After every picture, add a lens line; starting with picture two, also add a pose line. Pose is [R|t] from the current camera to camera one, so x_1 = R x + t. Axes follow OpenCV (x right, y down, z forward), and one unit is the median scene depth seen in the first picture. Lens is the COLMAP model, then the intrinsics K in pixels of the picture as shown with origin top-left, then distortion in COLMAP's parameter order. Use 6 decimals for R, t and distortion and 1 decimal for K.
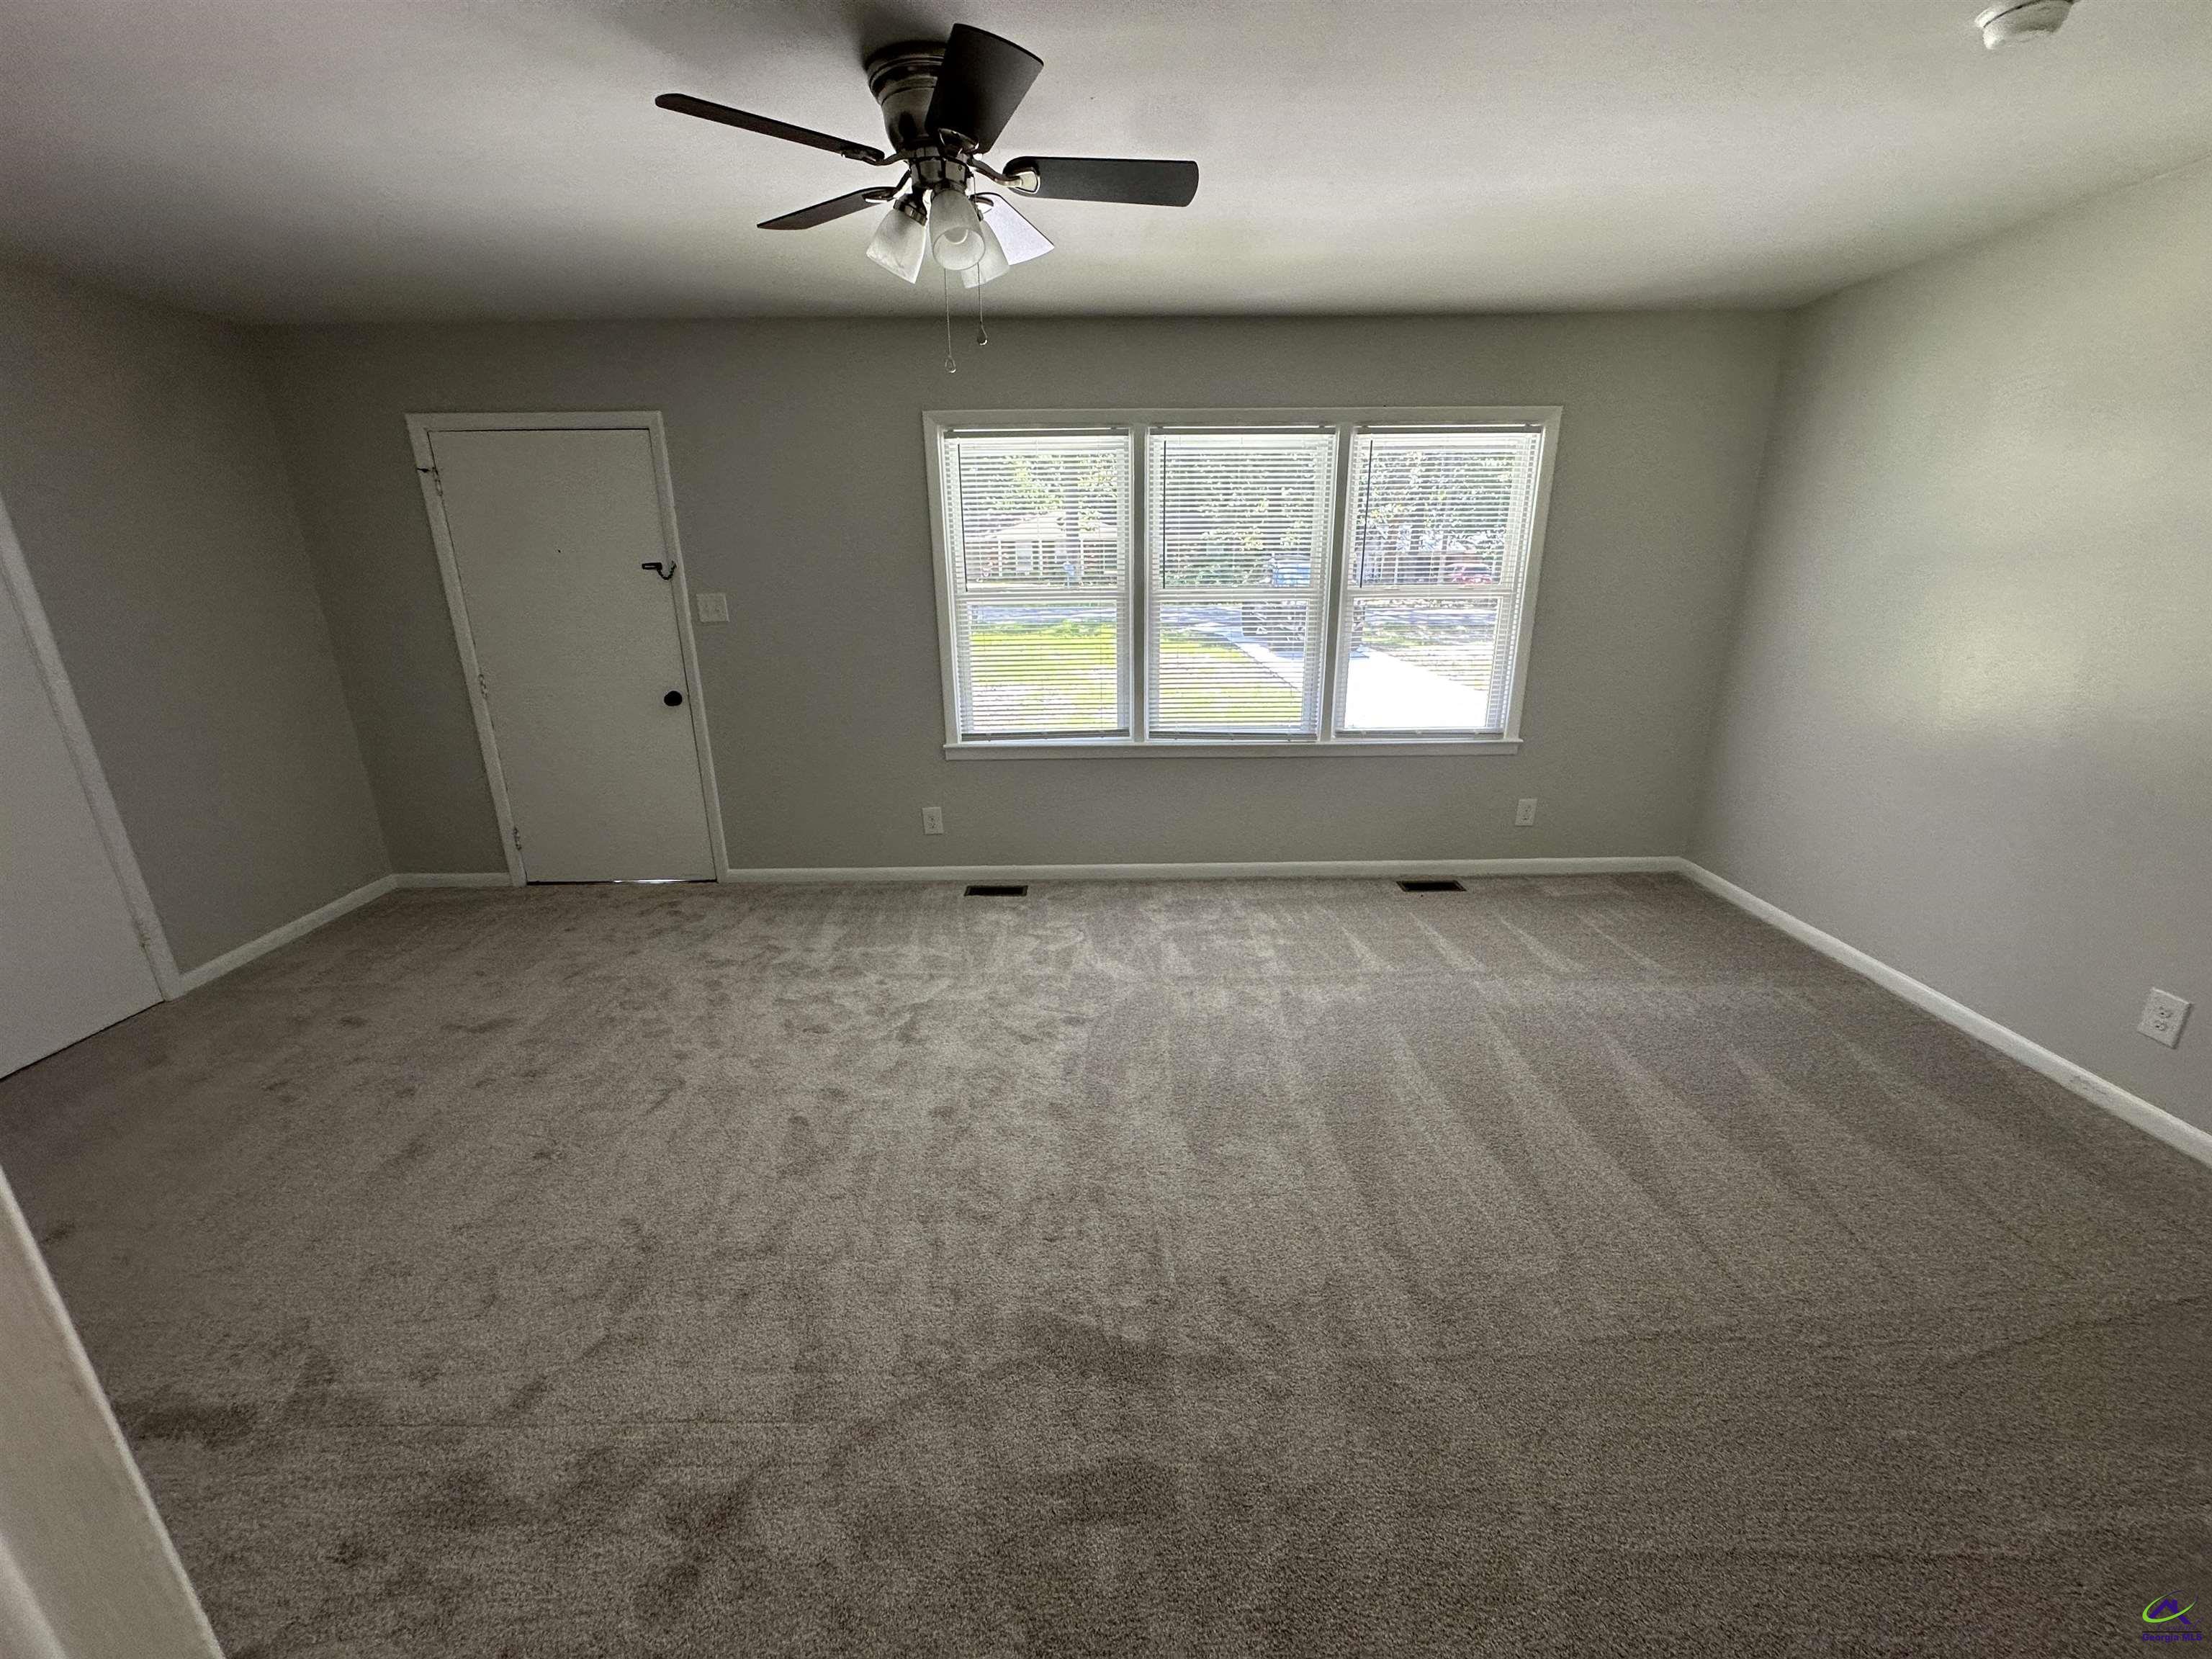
lens RADIAL K [[884.7, 0, 1103.3], [0, 884.7, 824.4], [0, 0, 1]] dist [-0.006425, 0.001456]
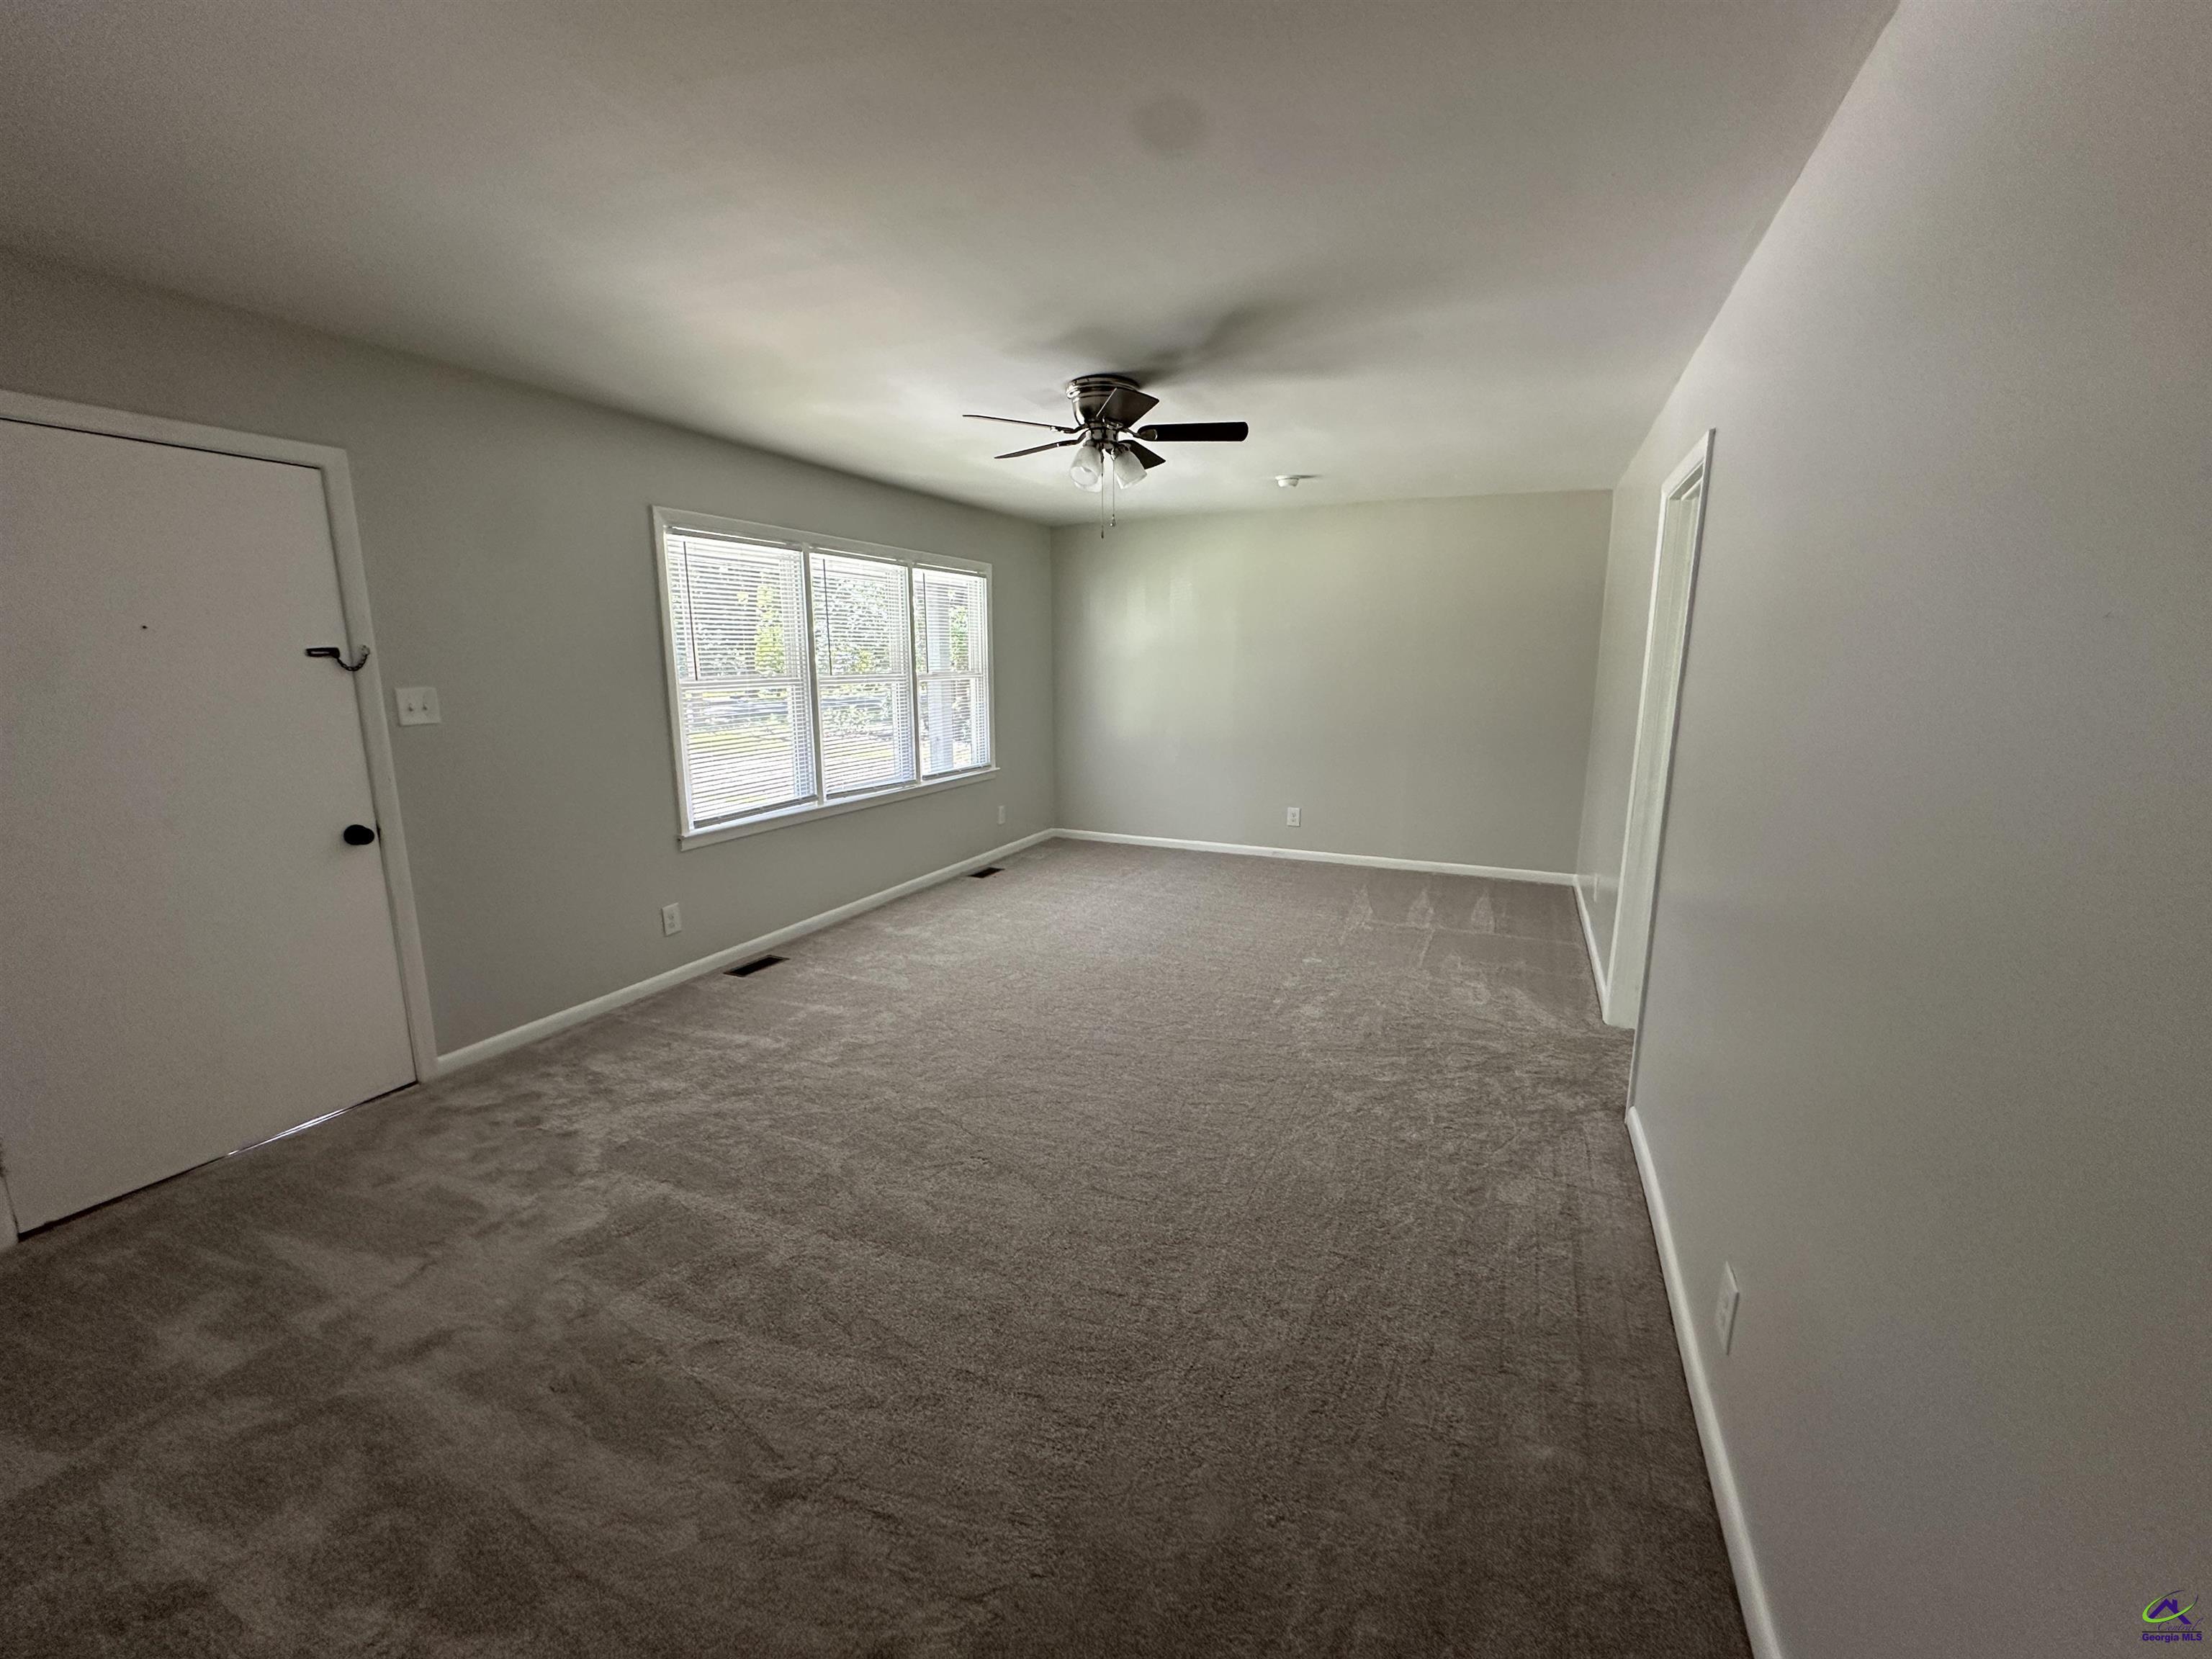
lens RADIAL K [[884.7, 0, 1113.2], [0, 884.7, 823.3], [0, 0, 1]] dist [-0.006425, 0.001456]
pose [[0.419085, -0.161028, 0.893554, -0.884281], [0.265118, 0.962960, 0.049193, -0.026326], [-0.868378, 0.216281, 0.446253, 0.160321]]
